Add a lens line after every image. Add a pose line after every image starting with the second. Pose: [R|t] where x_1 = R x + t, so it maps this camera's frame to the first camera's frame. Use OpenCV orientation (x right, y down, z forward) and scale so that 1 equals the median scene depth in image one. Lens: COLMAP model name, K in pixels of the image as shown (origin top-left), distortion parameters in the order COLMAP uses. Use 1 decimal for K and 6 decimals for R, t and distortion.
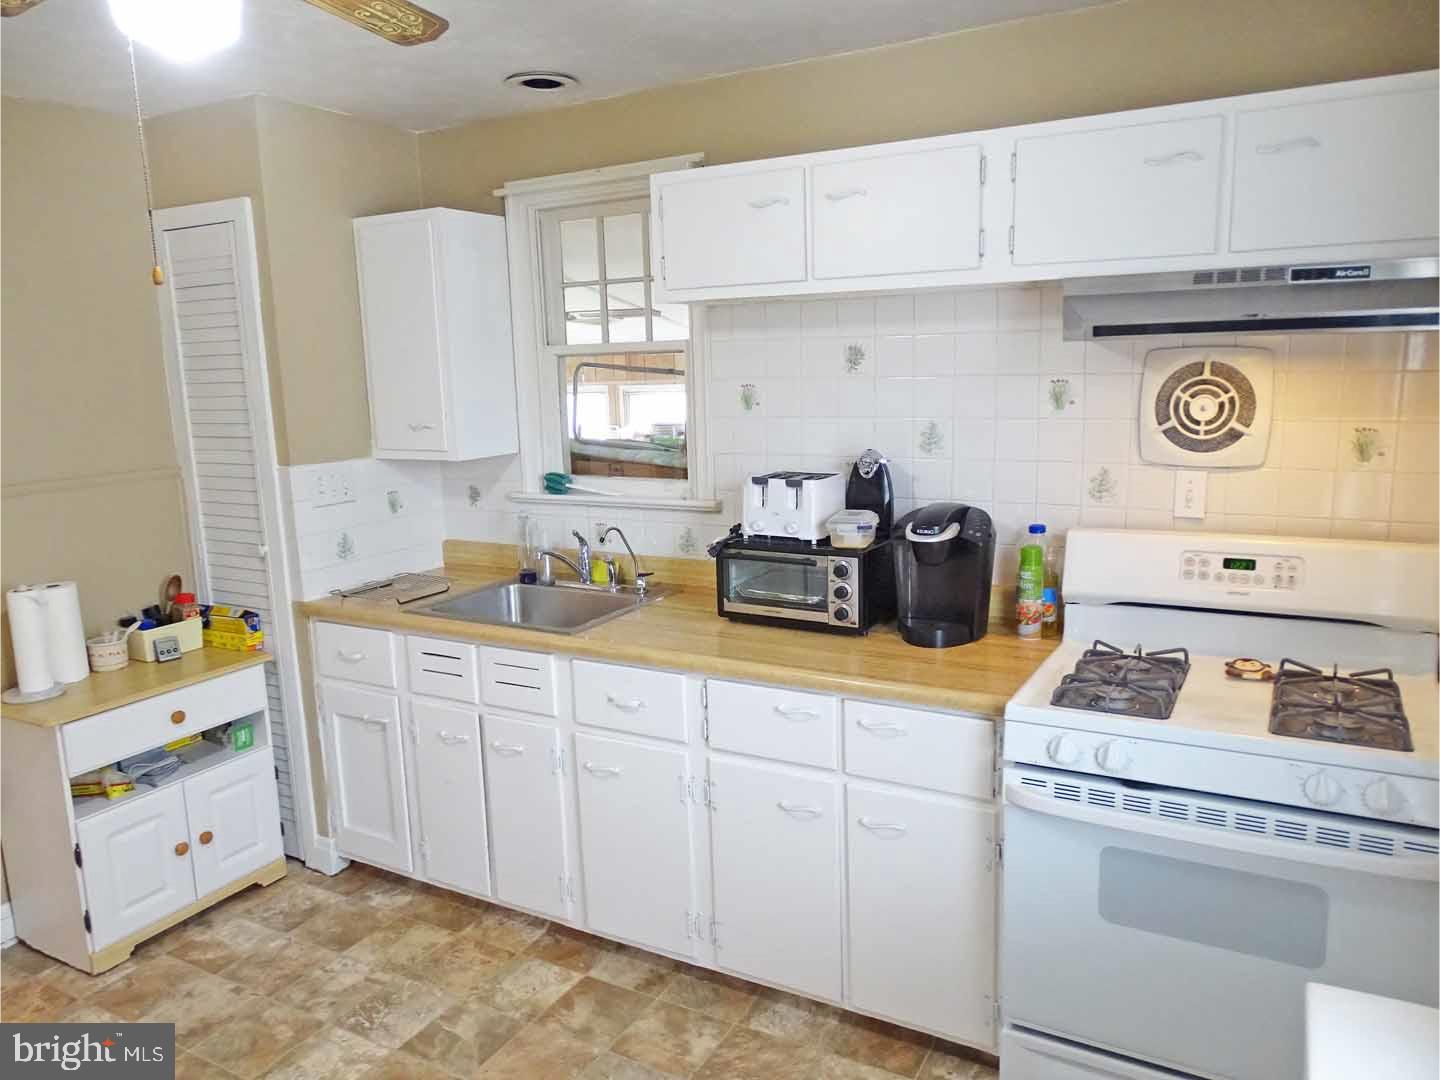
lens RADIAL K [[1011.6, 0, 720.0], [0, 1011.6, 540.0], [0, 0, 1]] dist [-0.003904, 0.002802]
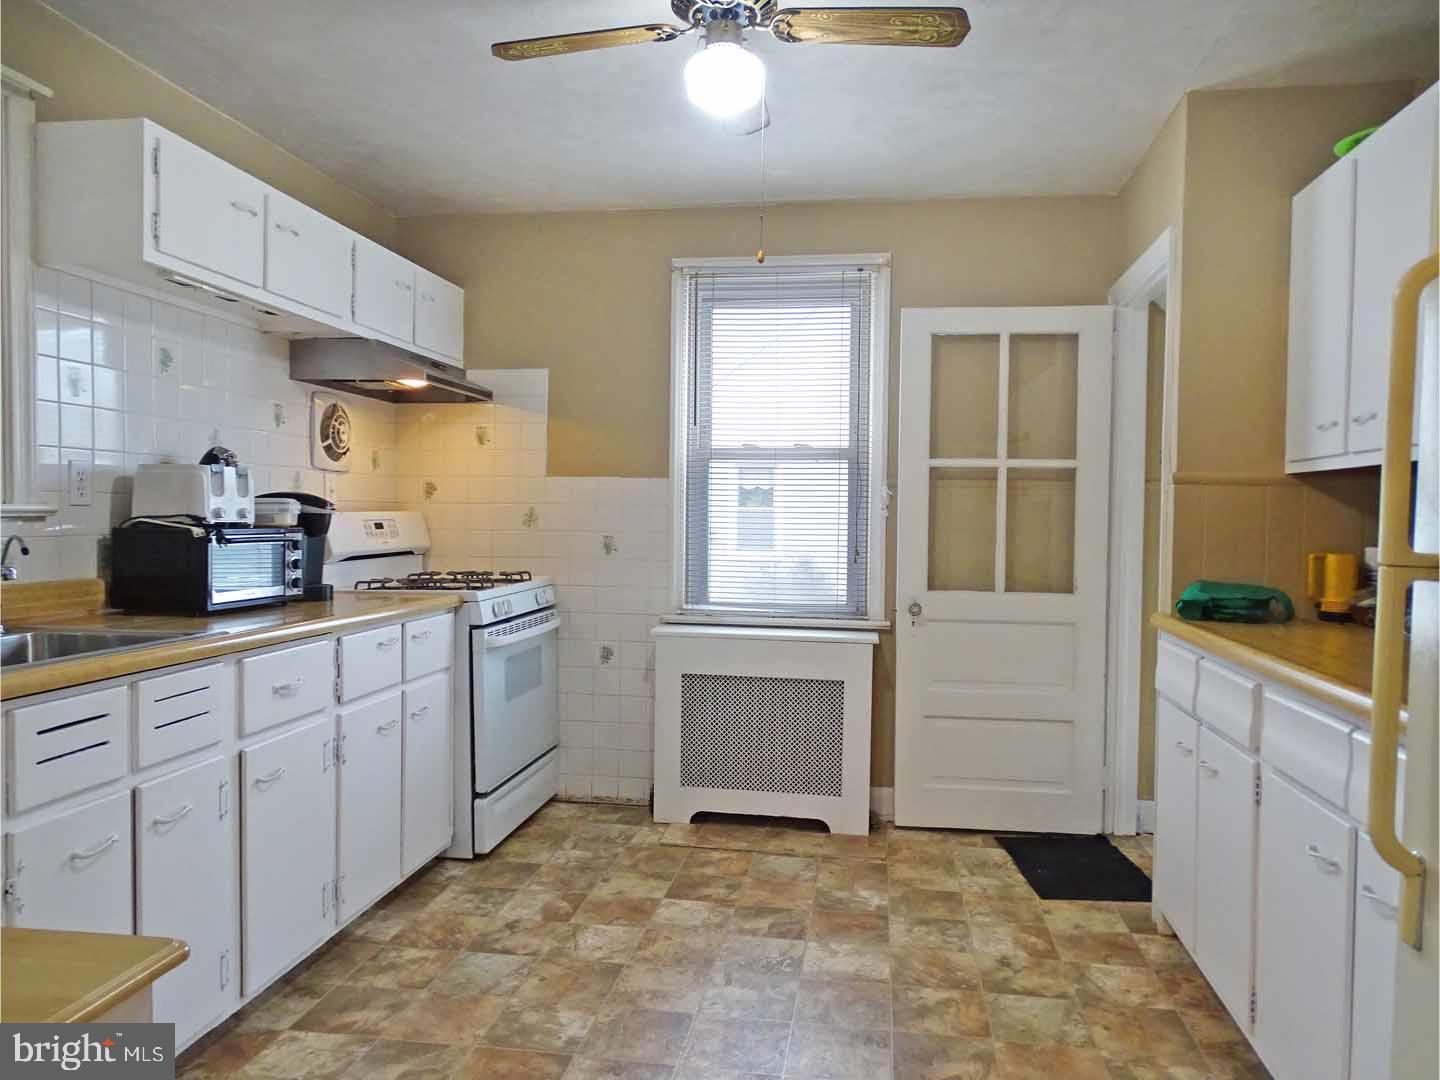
lens RADIAL K [[1025.0, 0, 720.0], [0, 1025.0, 540.0], [0, 0, 1]] dist [0.006944, 0.001094]
pose [[-0.341385, 0.001501, 0.939922, -1.169534], [0.168594, 0.983878, 0.059663, 0.037451], [-0.924680, 0.178833, -0.336134, 0.959658]]
